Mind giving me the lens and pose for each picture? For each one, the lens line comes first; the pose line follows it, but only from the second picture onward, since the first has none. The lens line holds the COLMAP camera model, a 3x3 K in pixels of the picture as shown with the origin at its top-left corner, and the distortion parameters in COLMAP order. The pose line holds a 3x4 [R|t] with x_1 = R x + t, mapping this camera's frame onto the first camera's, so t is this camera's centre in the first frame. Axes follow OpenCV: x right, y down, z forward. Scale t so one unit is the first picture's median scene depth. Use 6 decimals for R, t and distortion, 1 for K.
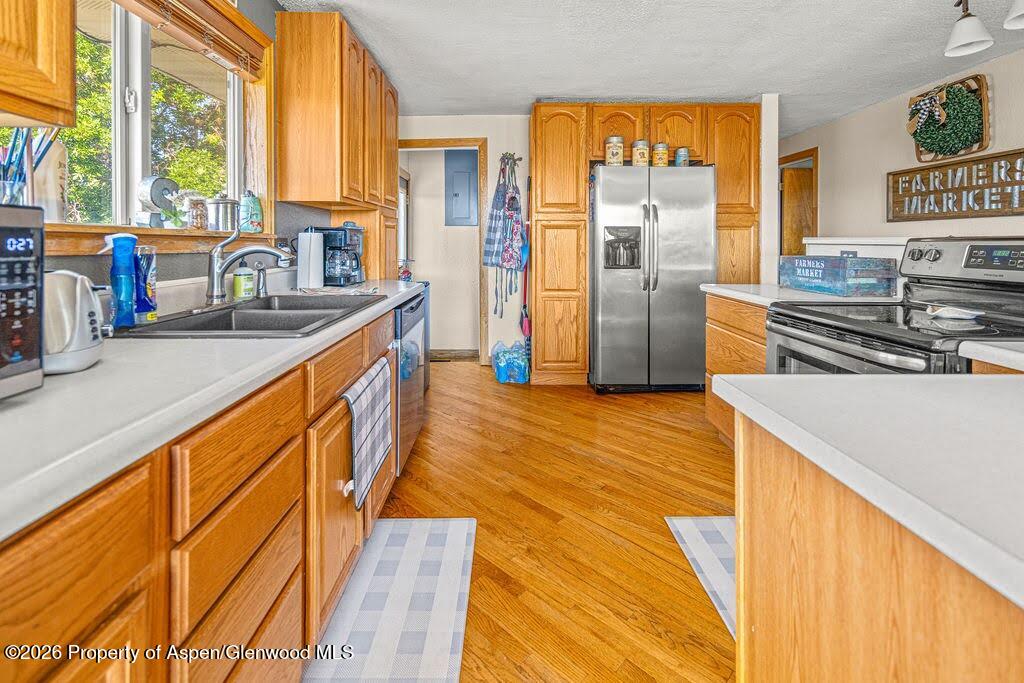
lens RADIAL K [[417.6, 0, 512.0], [0, 417.6, 341.5], [0, 0, 1]] dist [-0.000333, -0.000013]
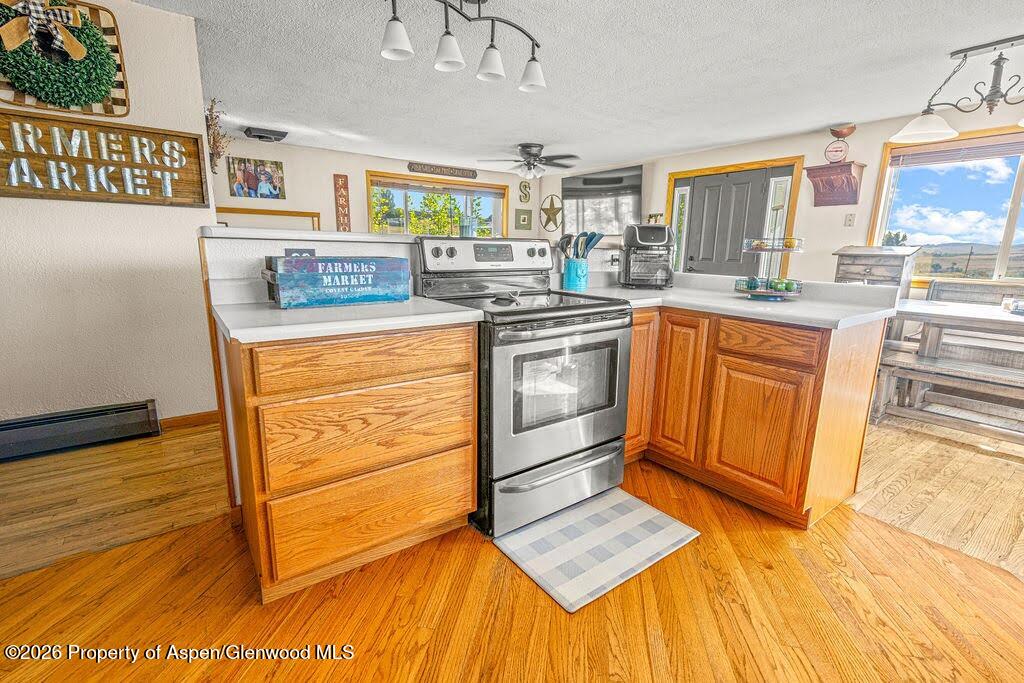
lens RADIAL K [[469.3, 0, 513.7], [0, 469.3, 364.0], [0, 0, 1]] dist [0.000862, 0.000208]
pose [[-0.587043, -0.209591, 0.781954, -0.102556], [0.165885, 0.914267, 0.369592, -0.232808], [-0.792378, 0.346681, -0.501946, 1.006449]]
